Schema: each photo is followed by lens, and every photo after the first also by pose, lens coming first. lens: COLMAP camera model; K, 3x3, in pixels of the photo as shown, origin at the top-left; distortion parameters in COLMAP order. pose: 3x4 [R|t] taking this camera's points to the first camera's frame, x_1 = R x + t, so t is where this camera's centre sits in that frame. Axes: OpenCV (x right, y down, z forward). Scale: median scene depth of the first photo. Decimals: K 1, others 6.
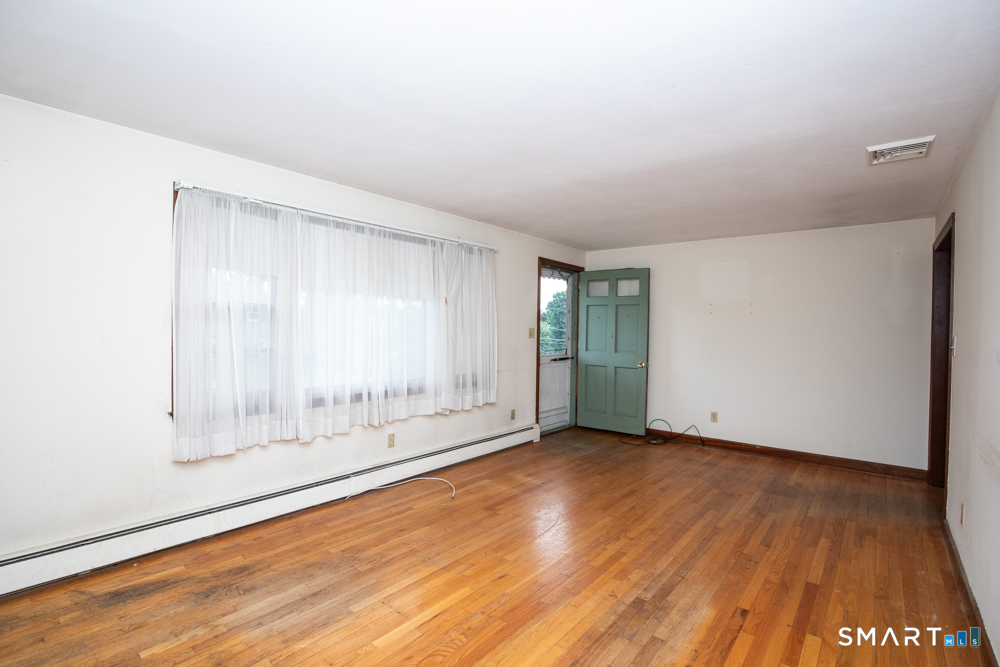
lens RADIAL K [[458.6, 0, 504.5], [0, 458.6, 332.4], [0, 0, 1]] dist [-0.034117, 0.006105]
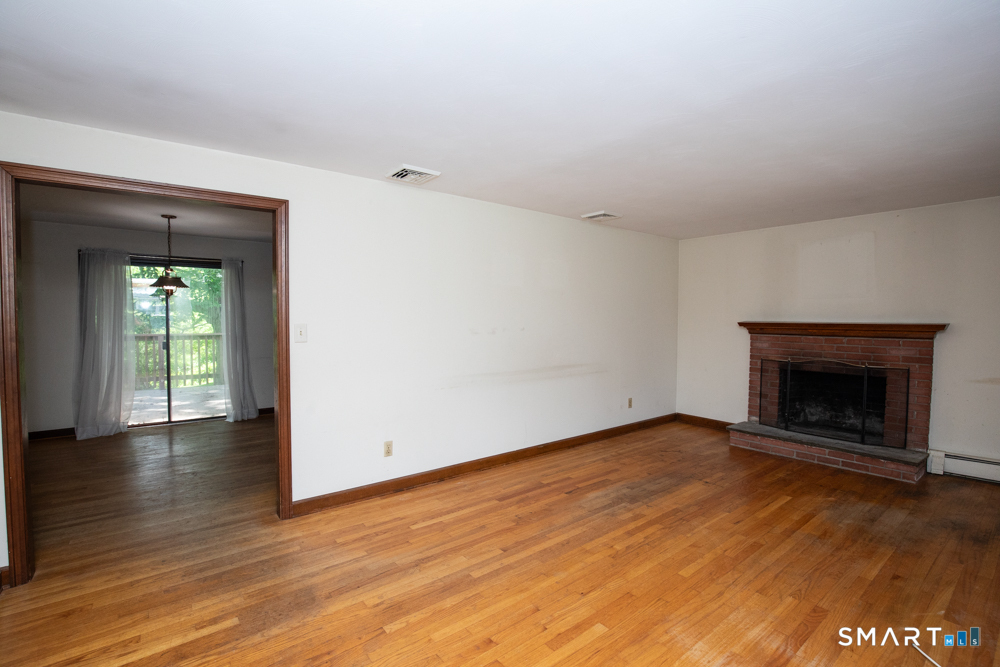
lens RADIAL K [[458.6, 0, 504.5], [0, 458.6, 332.4], [0, 0, 1]] dist [-0.034117, 0.006105]
pose [[-0.978553, -0.028312, 0.204040, 0.343283], [-0.019337, 0.998761, 0.045851, -0.029393], [-0.205086, 0.040922, -0.977888, 2.079918]]
